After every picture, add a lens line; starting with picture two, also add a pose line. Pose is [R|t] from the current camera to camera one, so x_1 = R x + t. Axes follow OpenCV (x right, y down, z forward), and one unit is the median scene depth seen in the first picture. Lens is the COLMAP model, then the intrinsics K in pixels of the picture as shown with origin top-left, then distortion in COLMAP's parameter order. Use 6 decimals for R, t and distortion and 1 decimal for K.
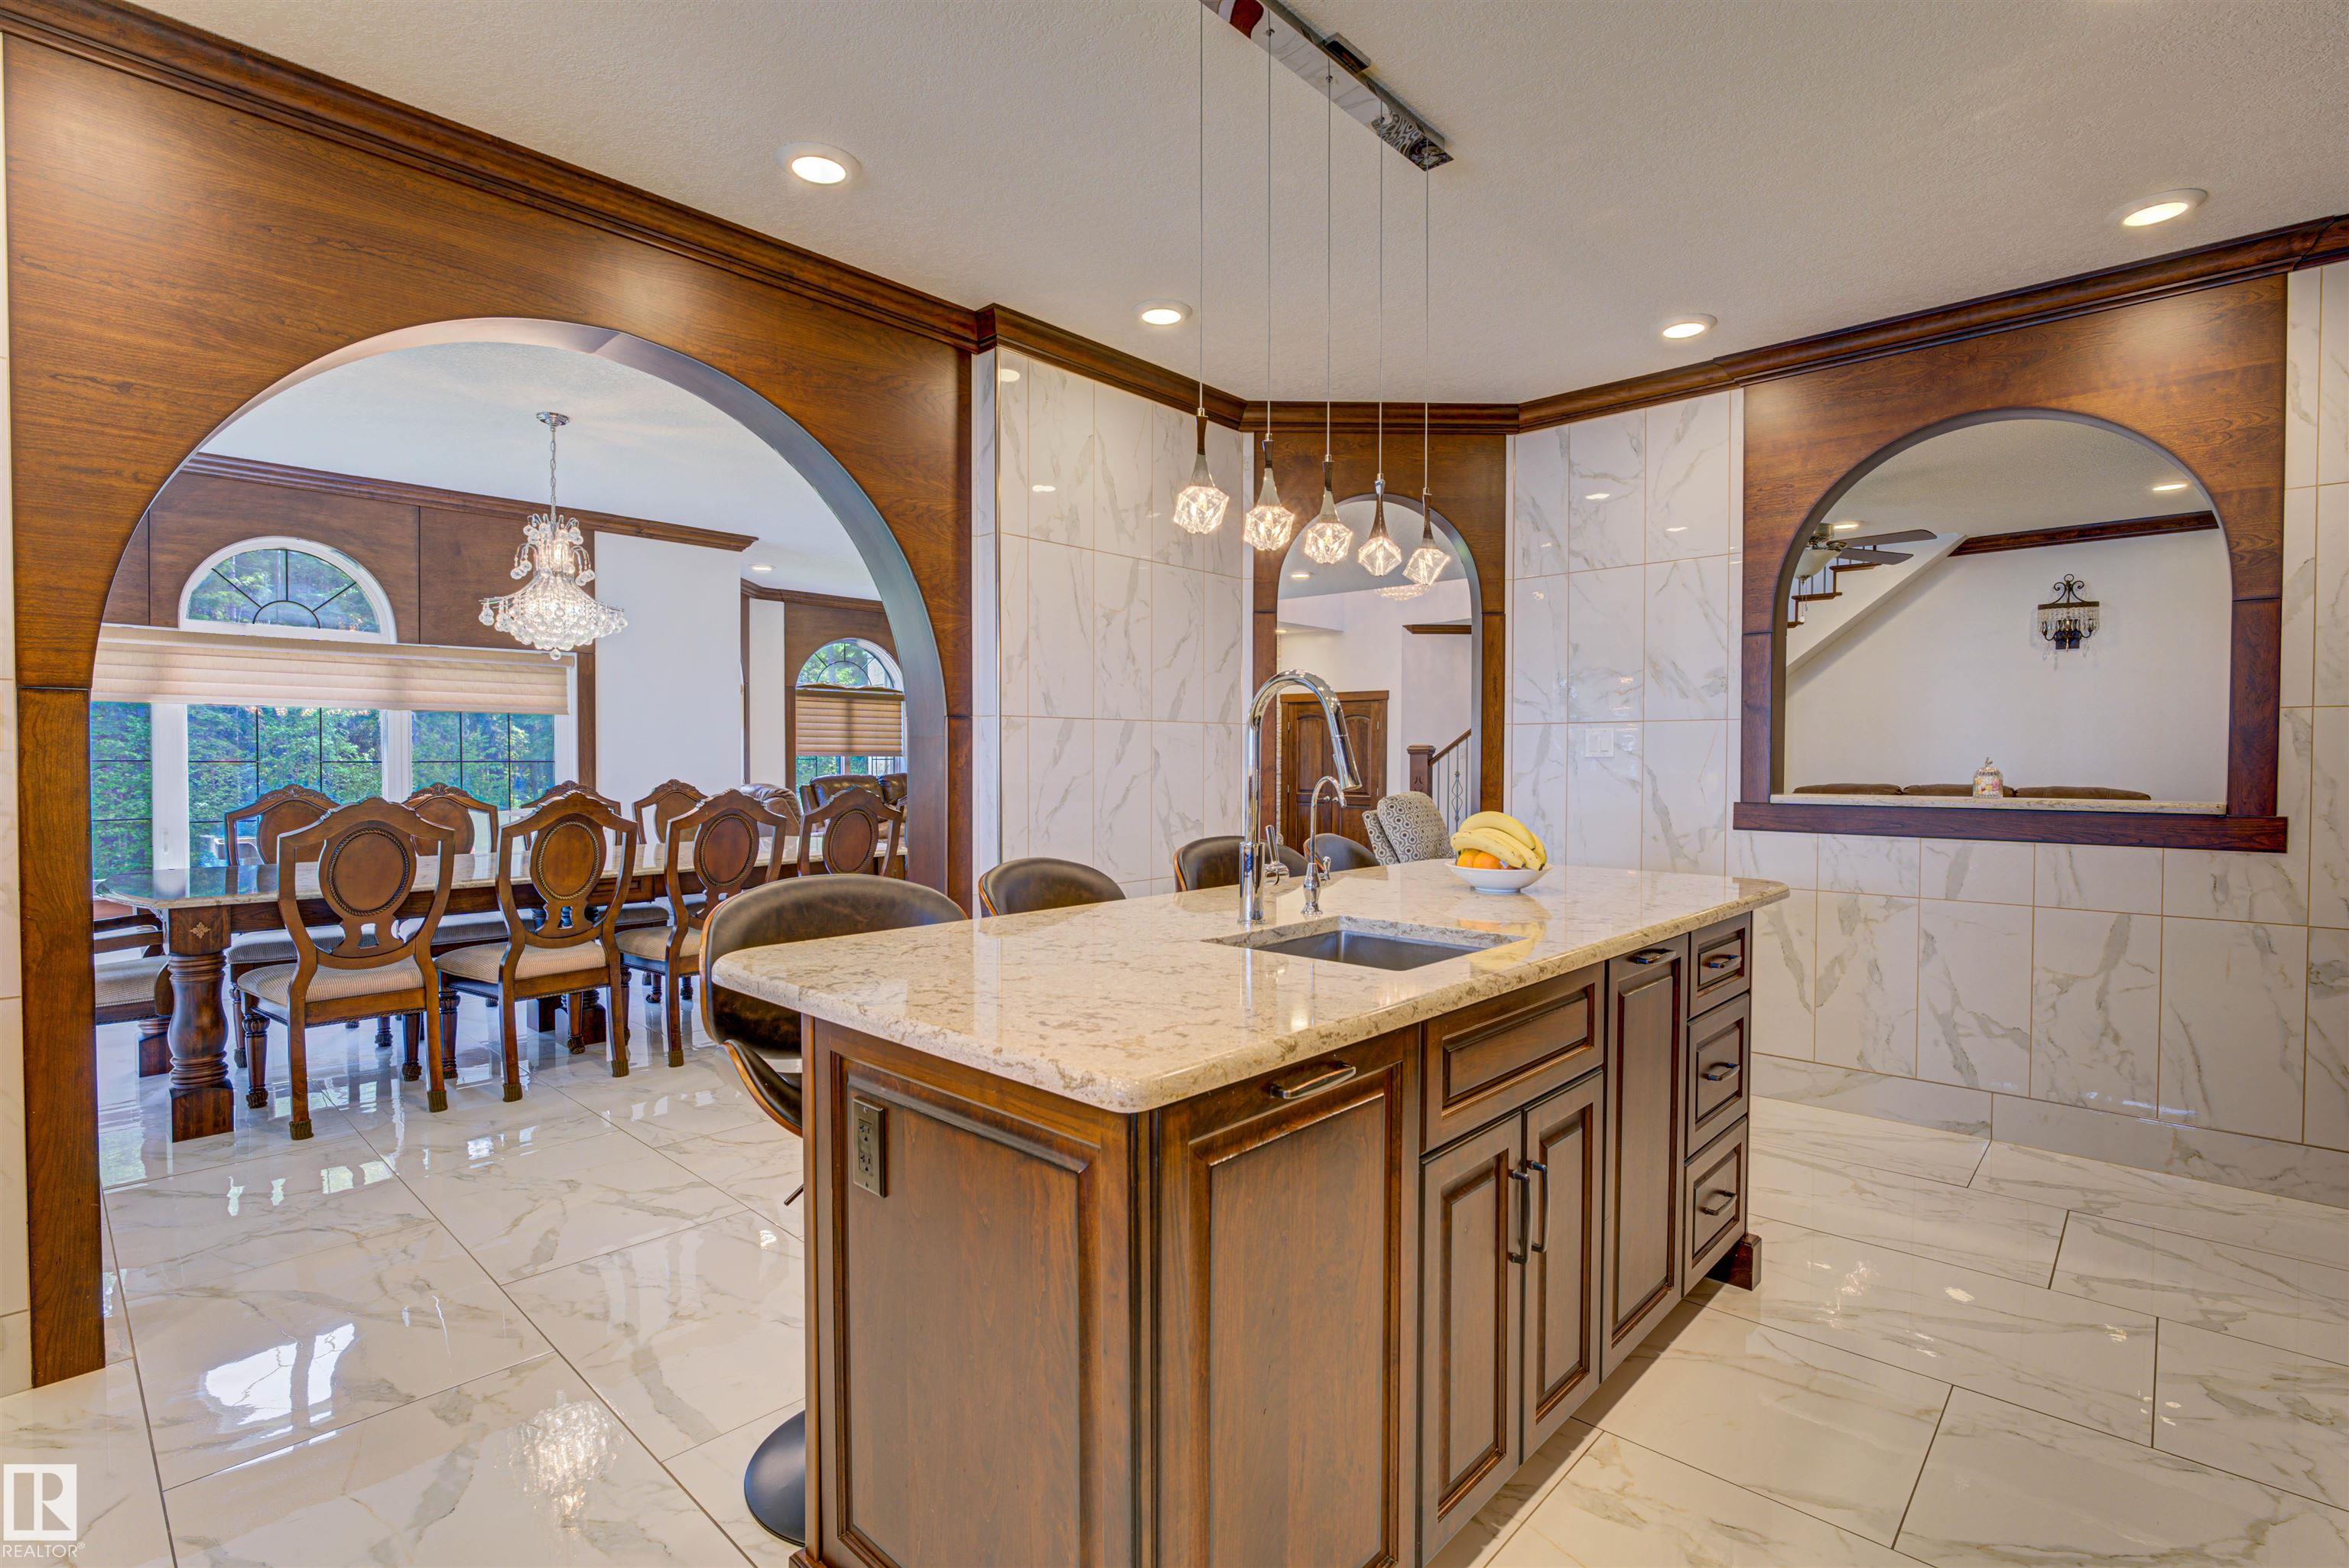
lens RADIAL K [[1087.3, 0, 1169.2], [0, 1087.3, 782.1], [0, 0, 1]] dist [-0.013200, -0.000024]
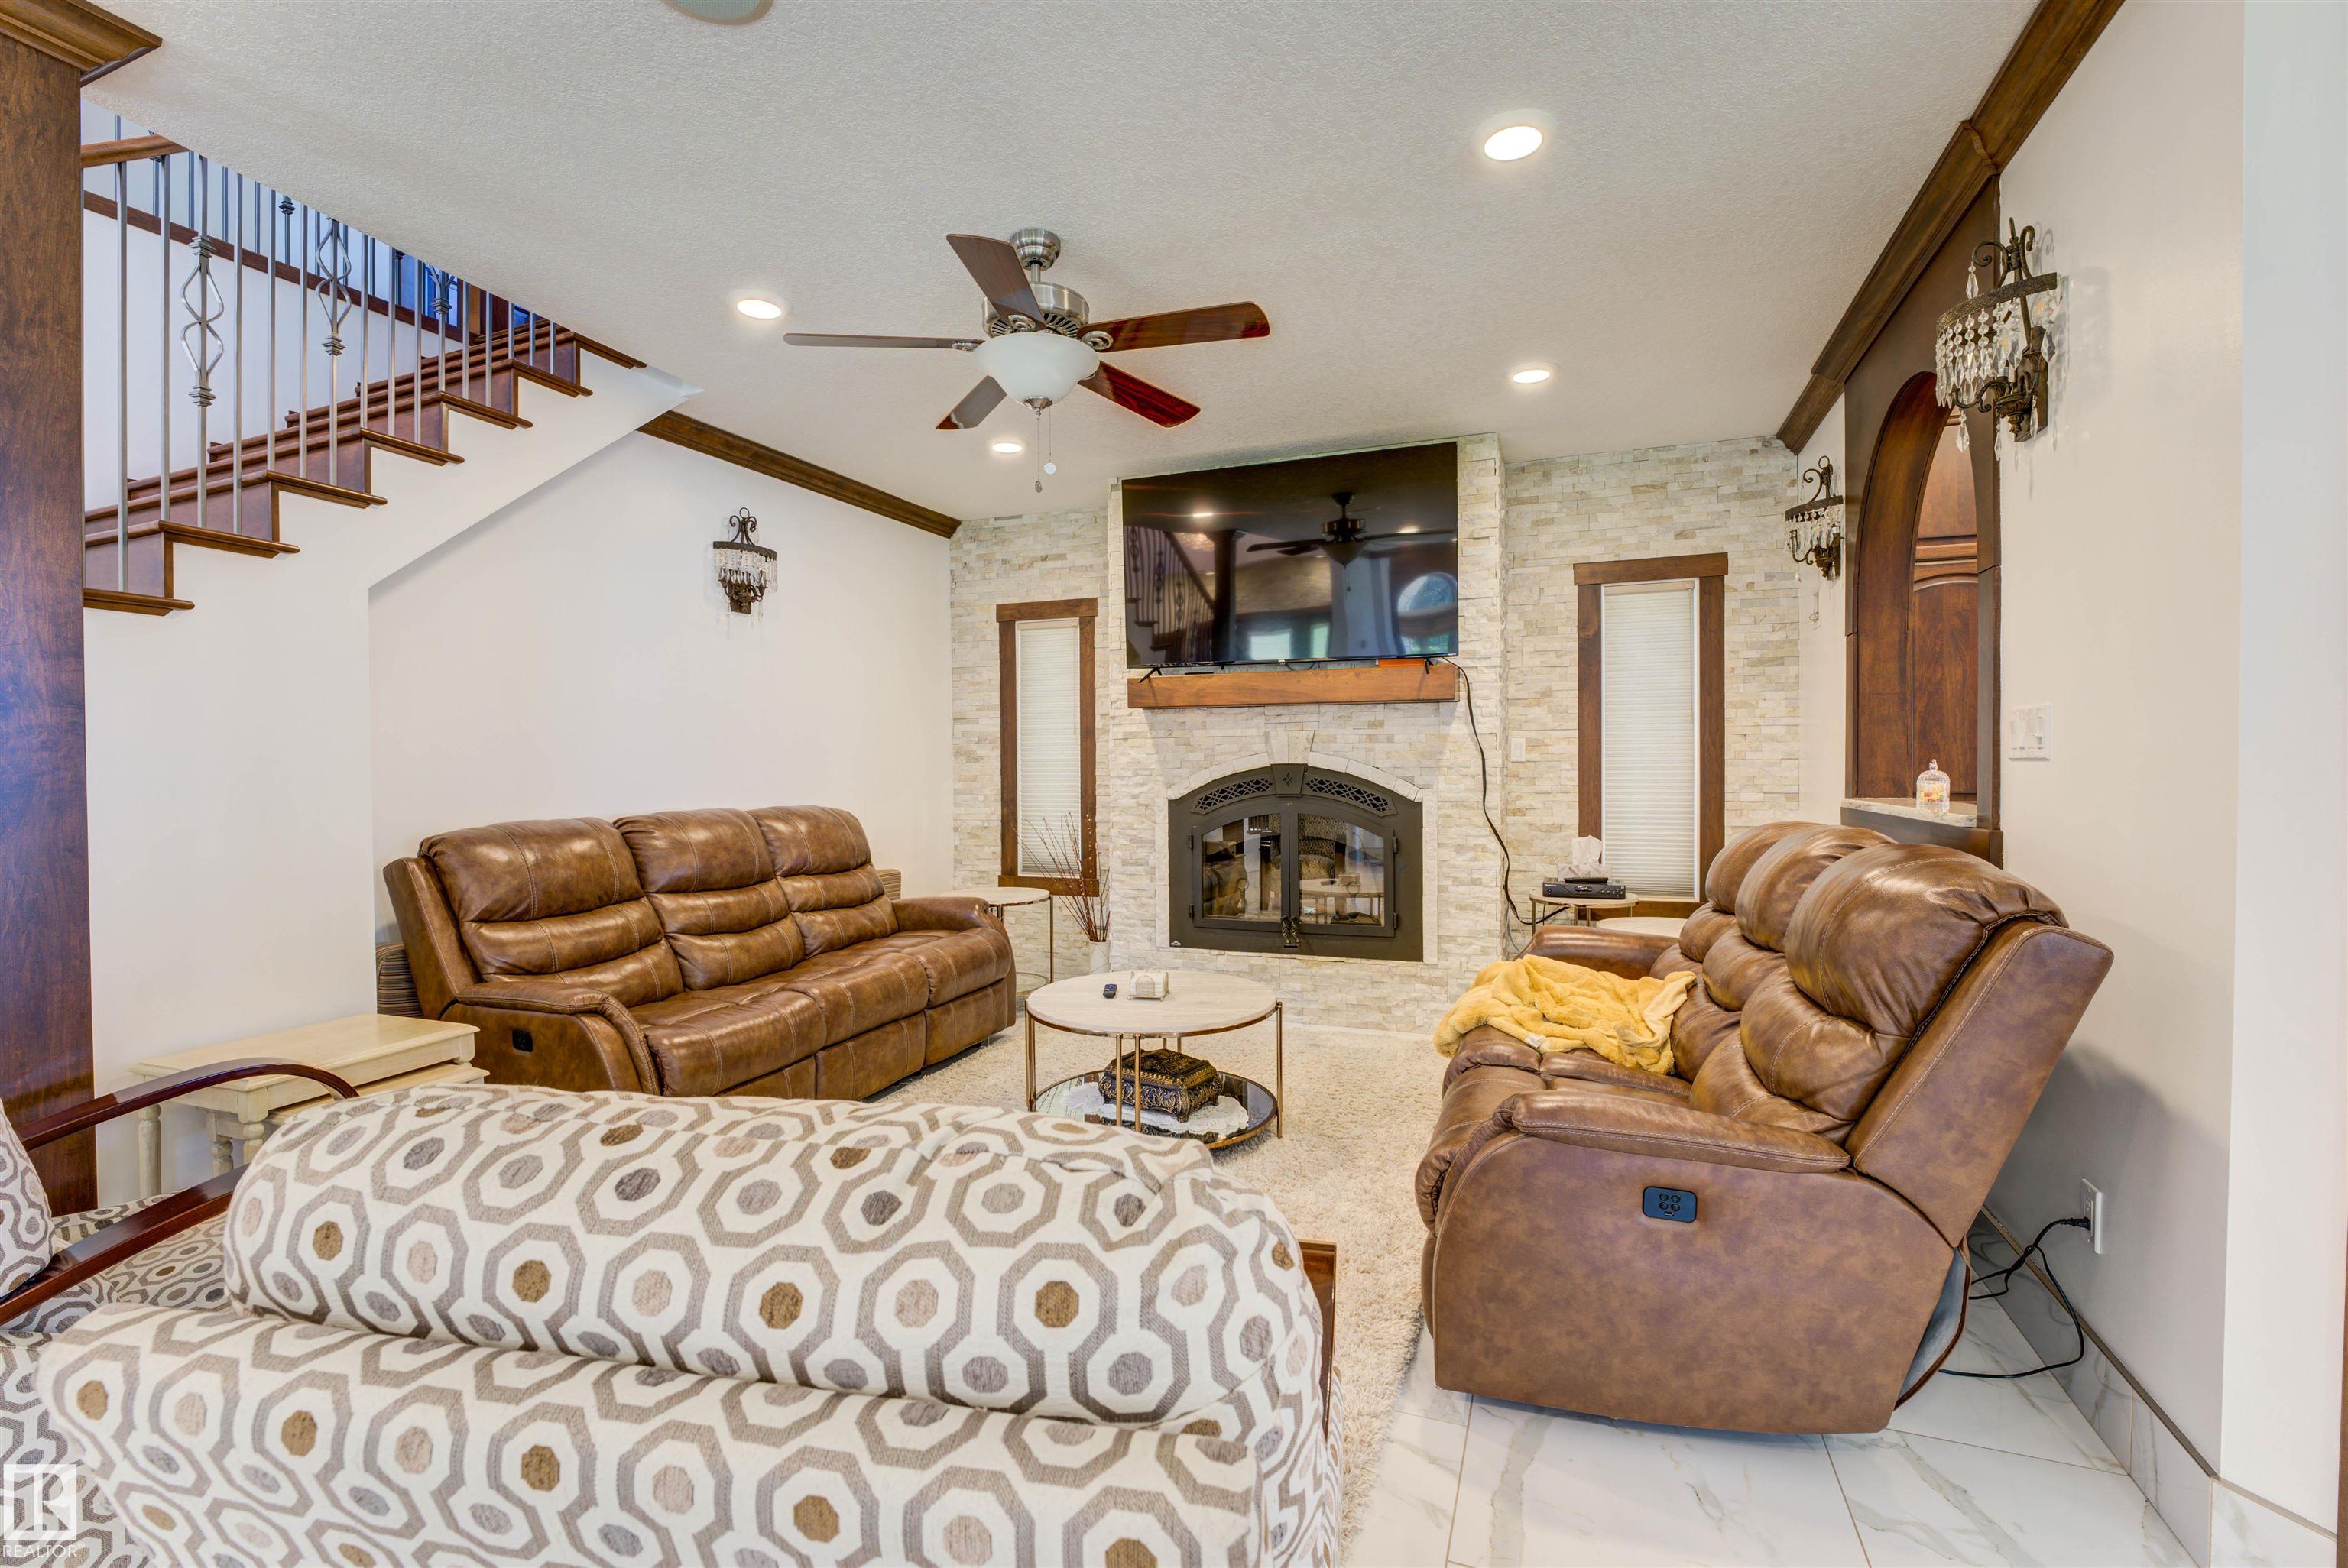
lens RADIAL K [[1007.7, 0, 1174.0], [0, 1007.7, 784.0], [0, 0, 1]] dist [-0.019829, 0.000673]
pose [[-0.367218, -0.015346, 0.930008, 0.191870], [0.024589, 0.999354, 0.026199, -0.035522], [-0.929810, 0.032489, -0.366604, 1.702964]]
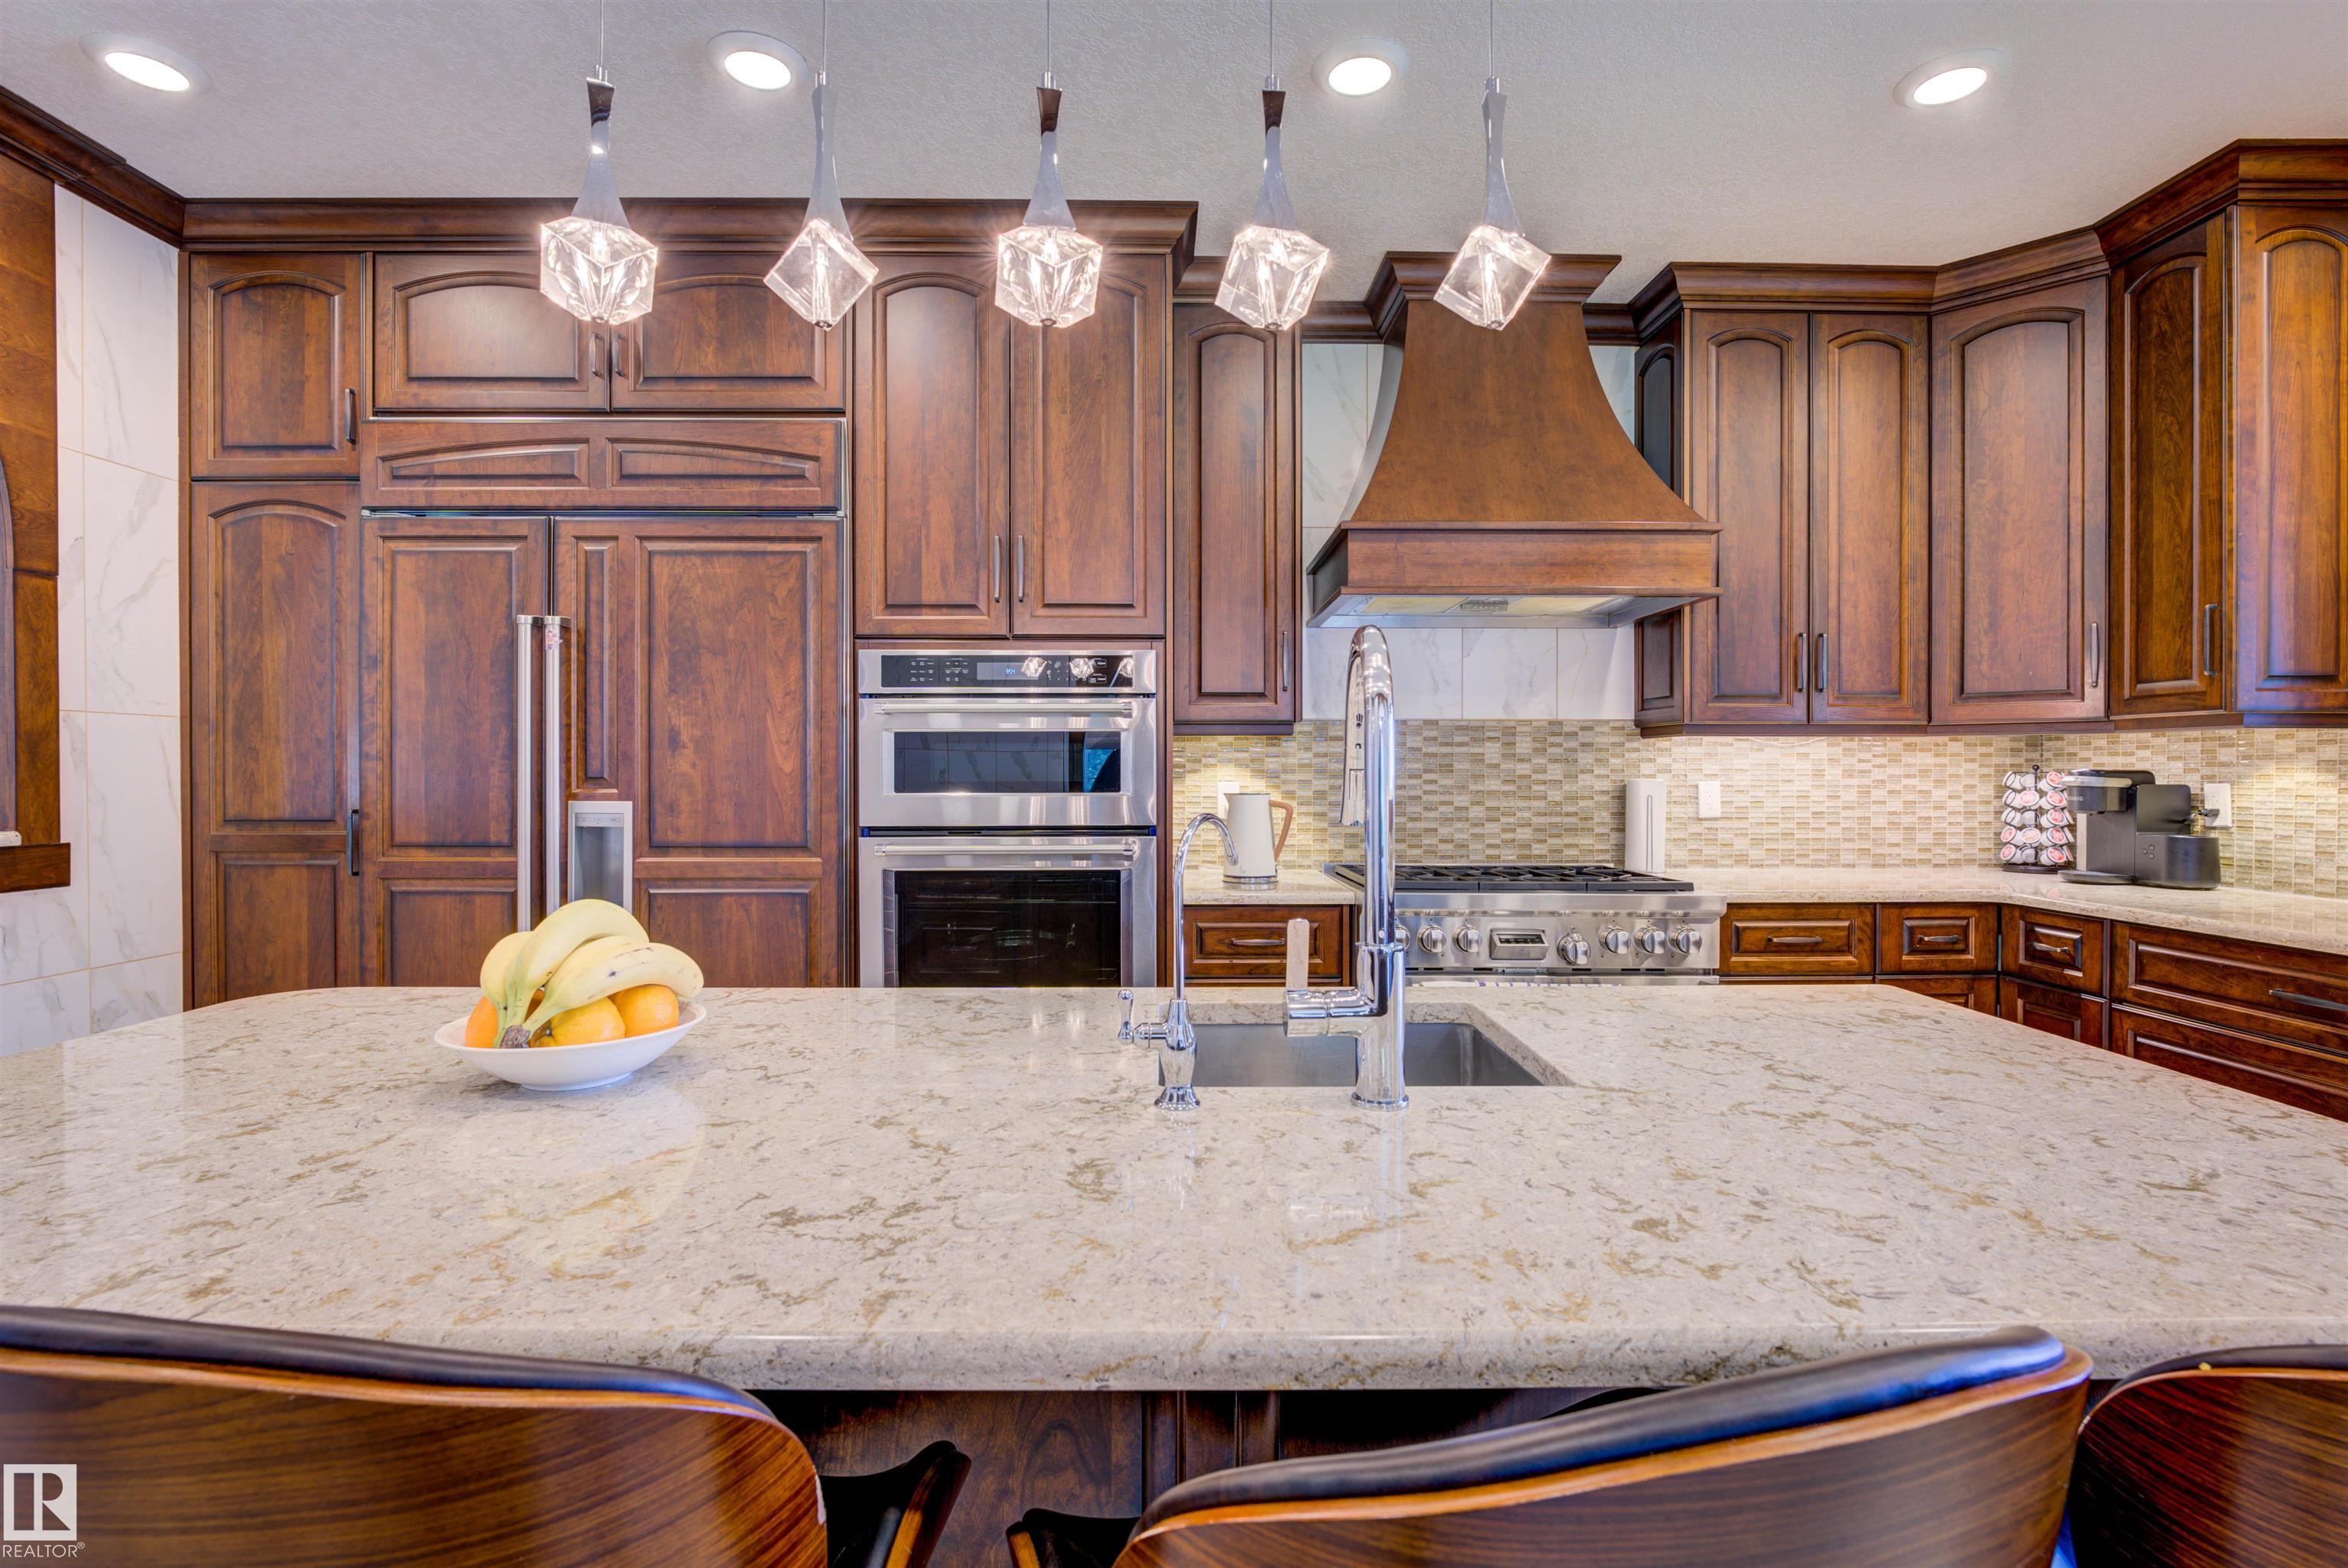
lens RADIAL K [[1098.1, 0, 1174.0], [0, 1098.1, 784.0], [0, 0, 1]] dist [-0.015321, 0.000976]
pose [[-0.695478, -0.009539, 0.718484, -0.117729], [0.013620, 0.999557, 0.026454, -0.017938], [-0.718418, 0.028184, -0.695040, 0.732357]]
